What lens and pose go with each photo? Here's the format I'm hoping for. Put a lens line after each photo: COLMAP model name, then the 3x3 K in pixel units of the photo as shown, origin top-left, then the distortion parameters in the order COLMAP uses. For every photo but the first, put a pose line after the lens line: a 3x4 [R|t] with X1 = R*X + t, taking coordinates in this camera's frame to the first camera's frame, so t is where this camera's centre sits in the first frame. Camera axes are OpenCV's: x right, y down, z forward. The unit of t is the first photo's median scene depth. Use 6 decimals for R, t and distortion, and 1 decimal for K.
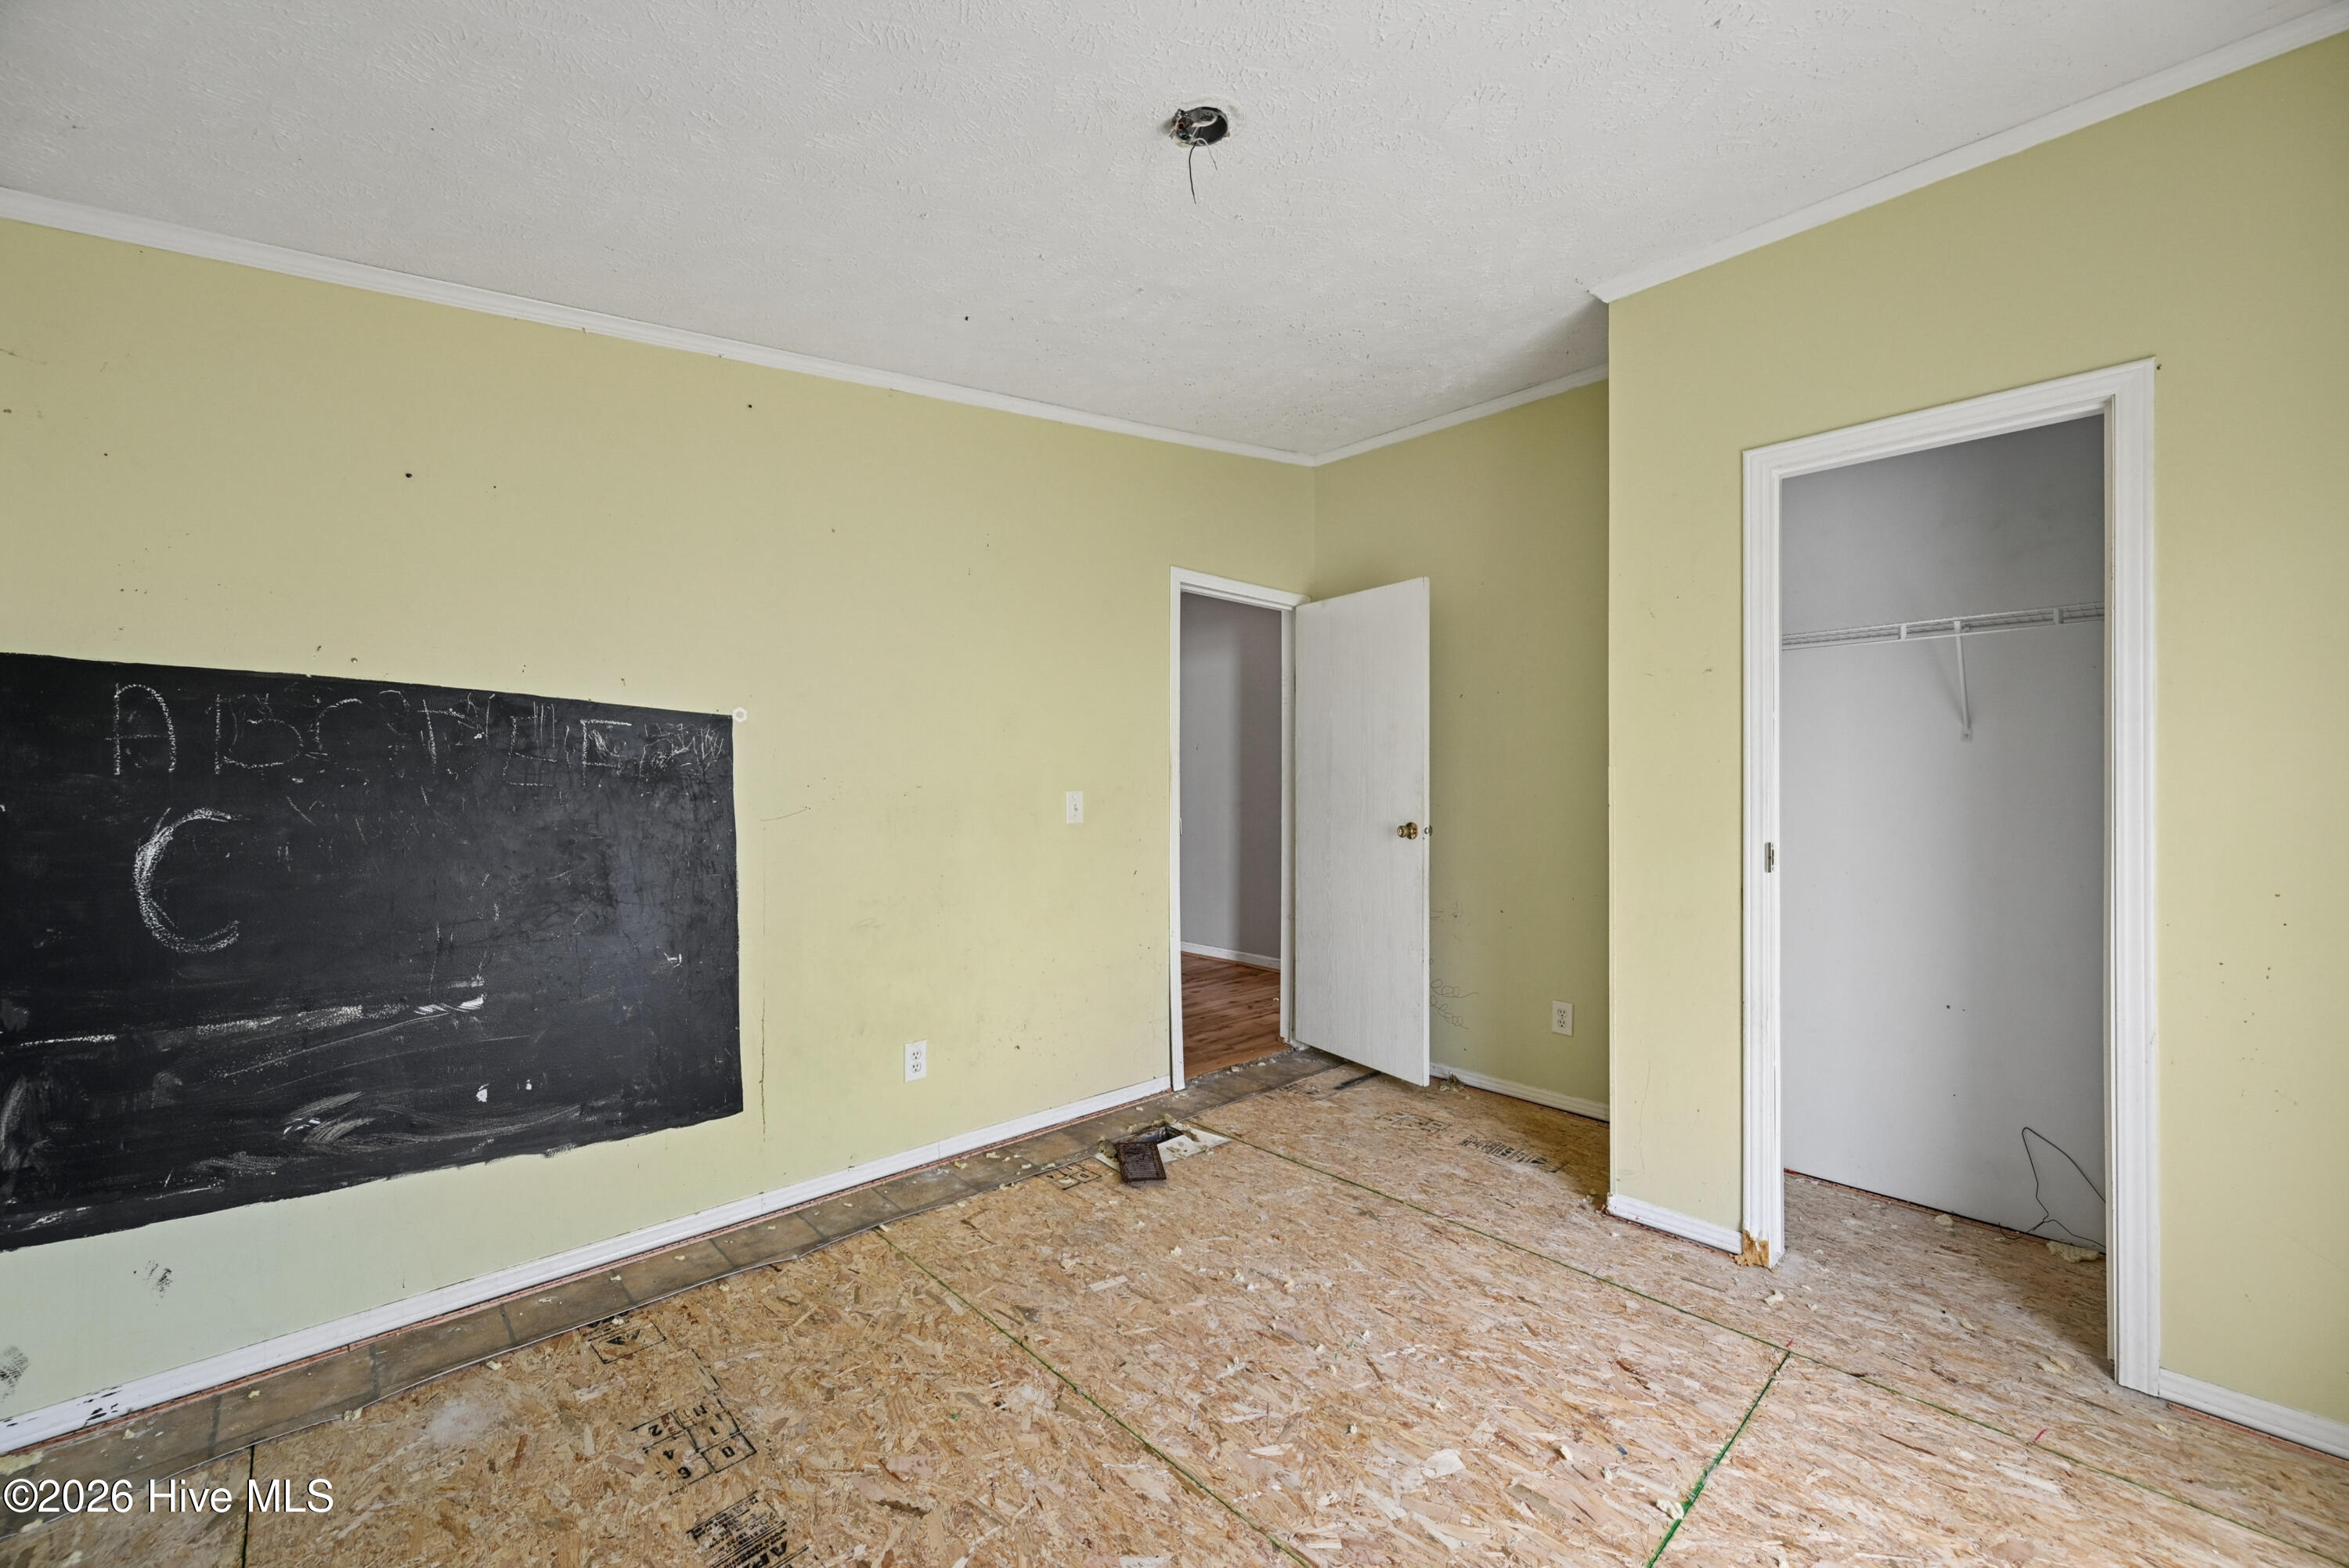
lens RADIAL K [[935.0, 0, 1178.2], [0, 935.0, 760.5], [0, 0, 1]] dist [-0.001184, -0.000082]
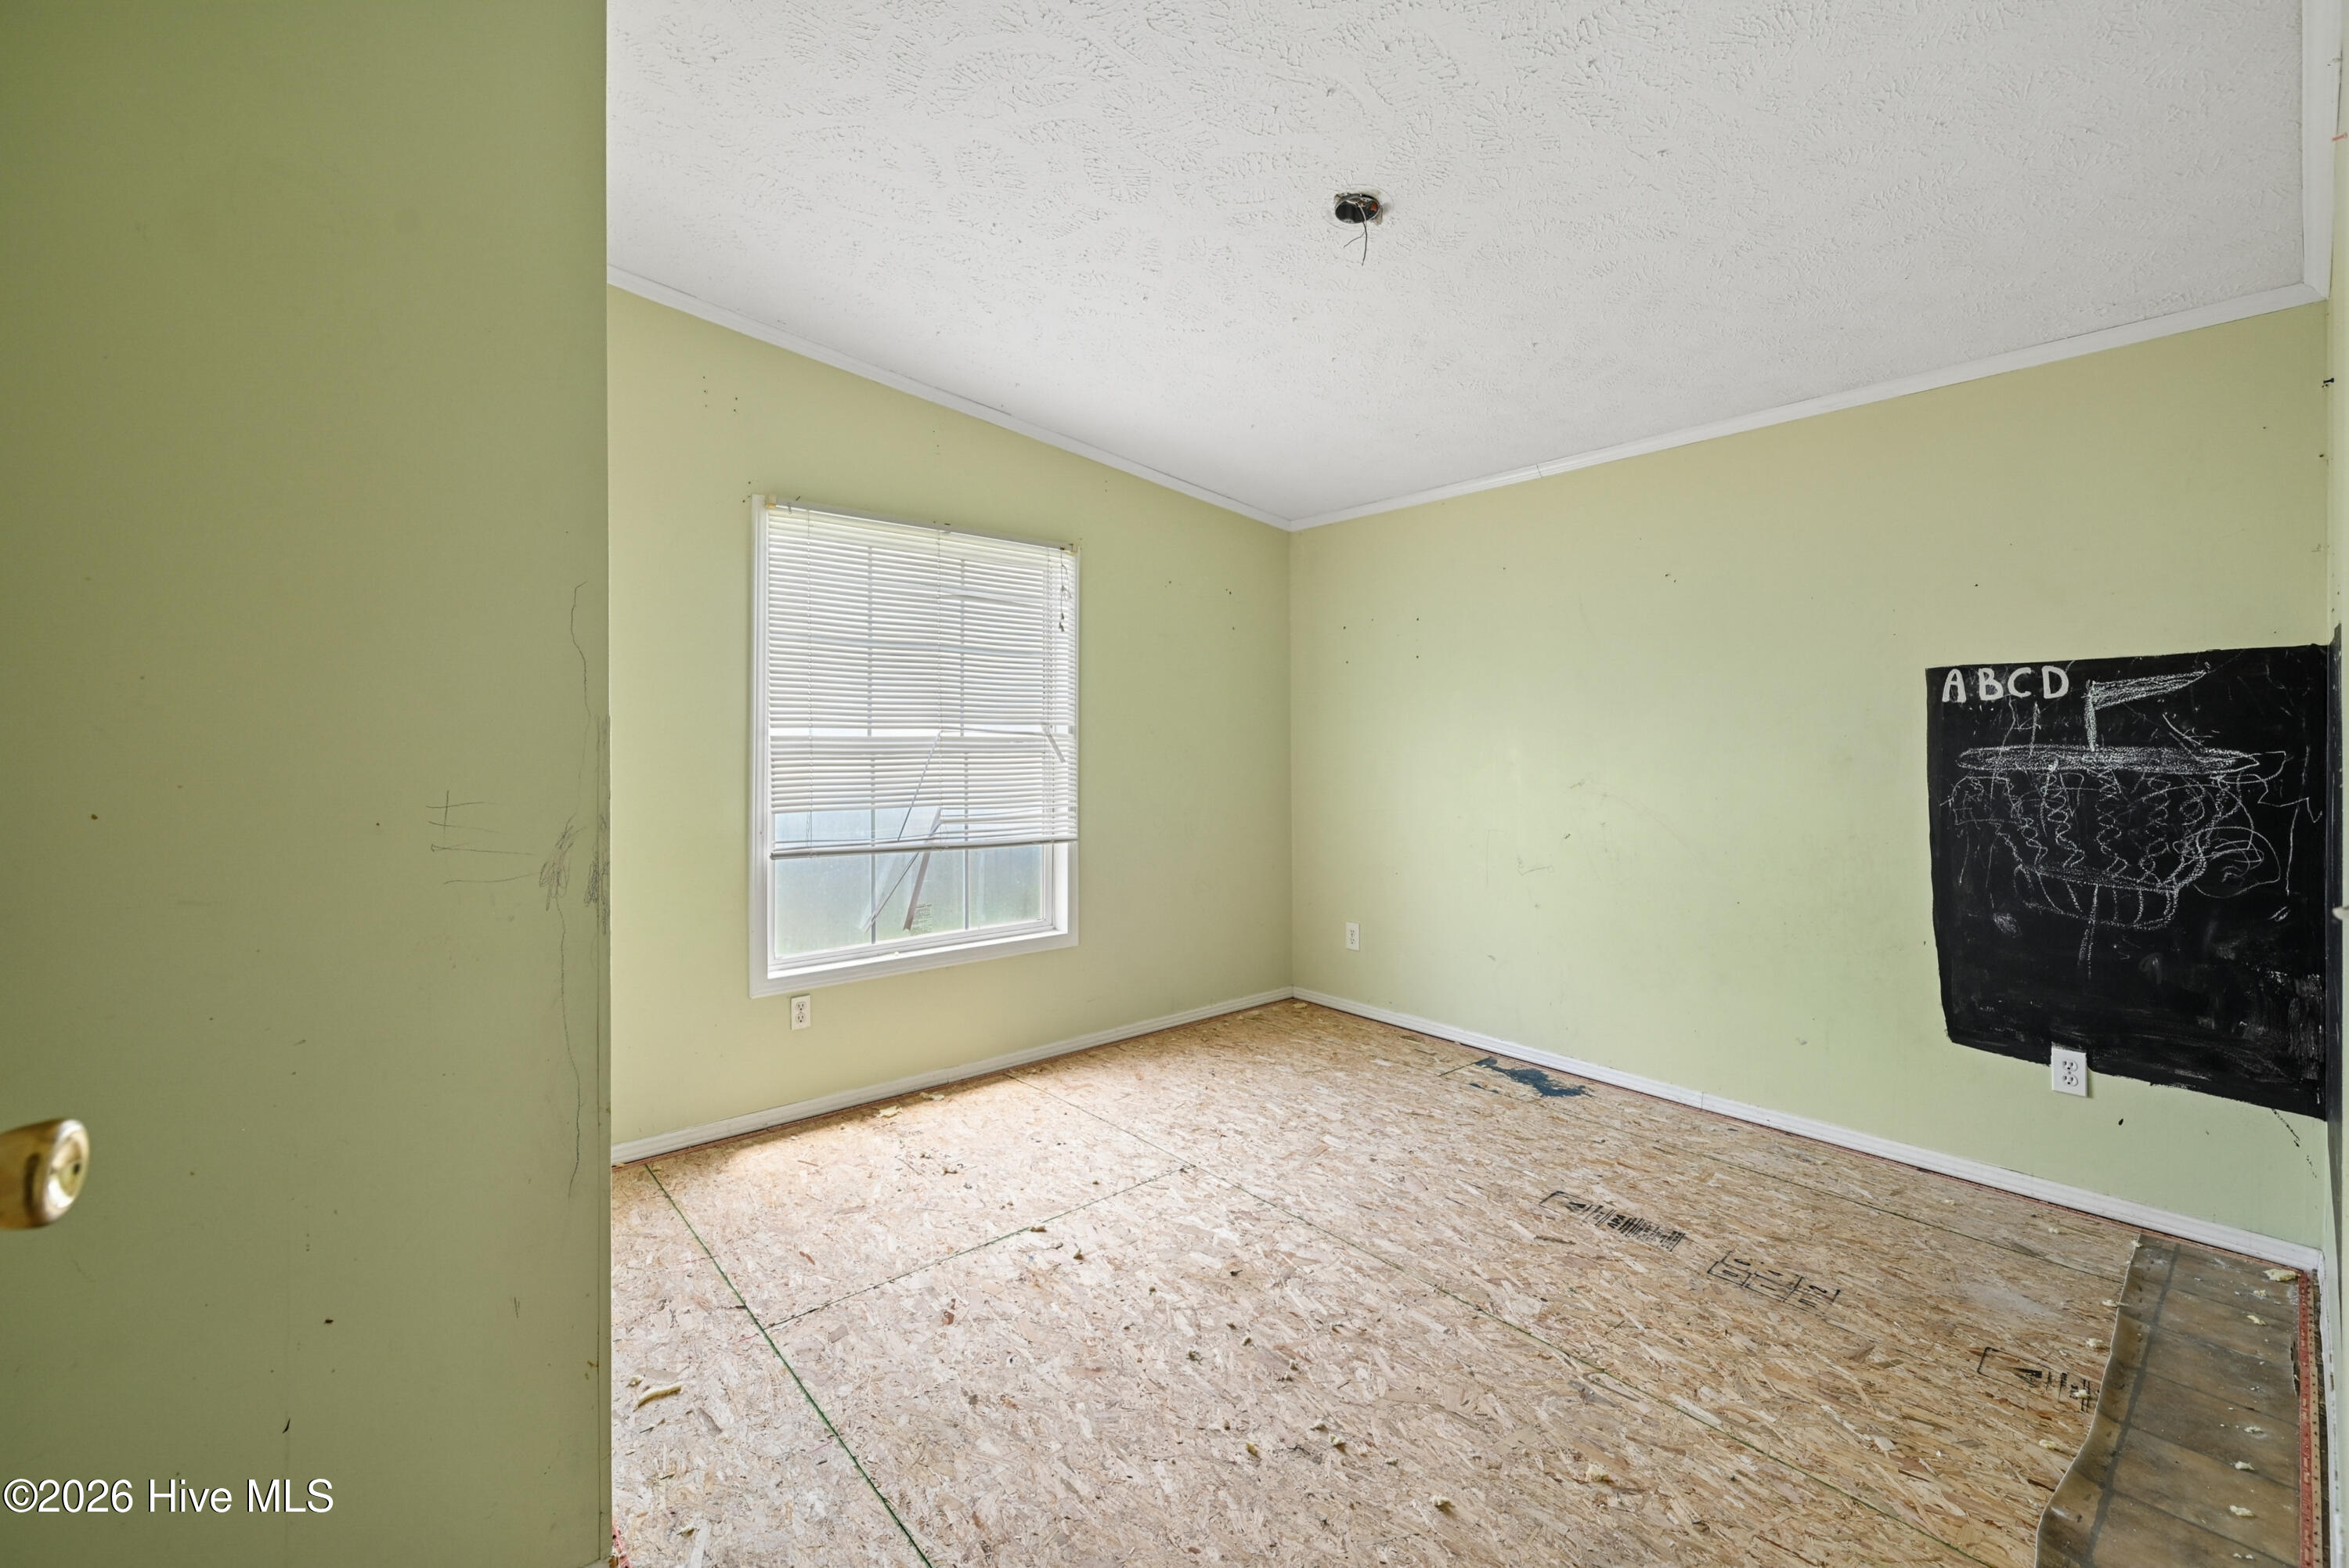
lens RADIAL K [[970.4, 0, 1178.6], [0, 970.4, 754.4], [0, 0, 1]] dist [-0.000432, -0.000092]
pose [[-0.997974, -0.002675, 0.063564, 0.172959], [-0.003624, 0.999884, -0.014819, 0.049279], [-0.063517, -0.015019, -0.997868, 2.186598]]
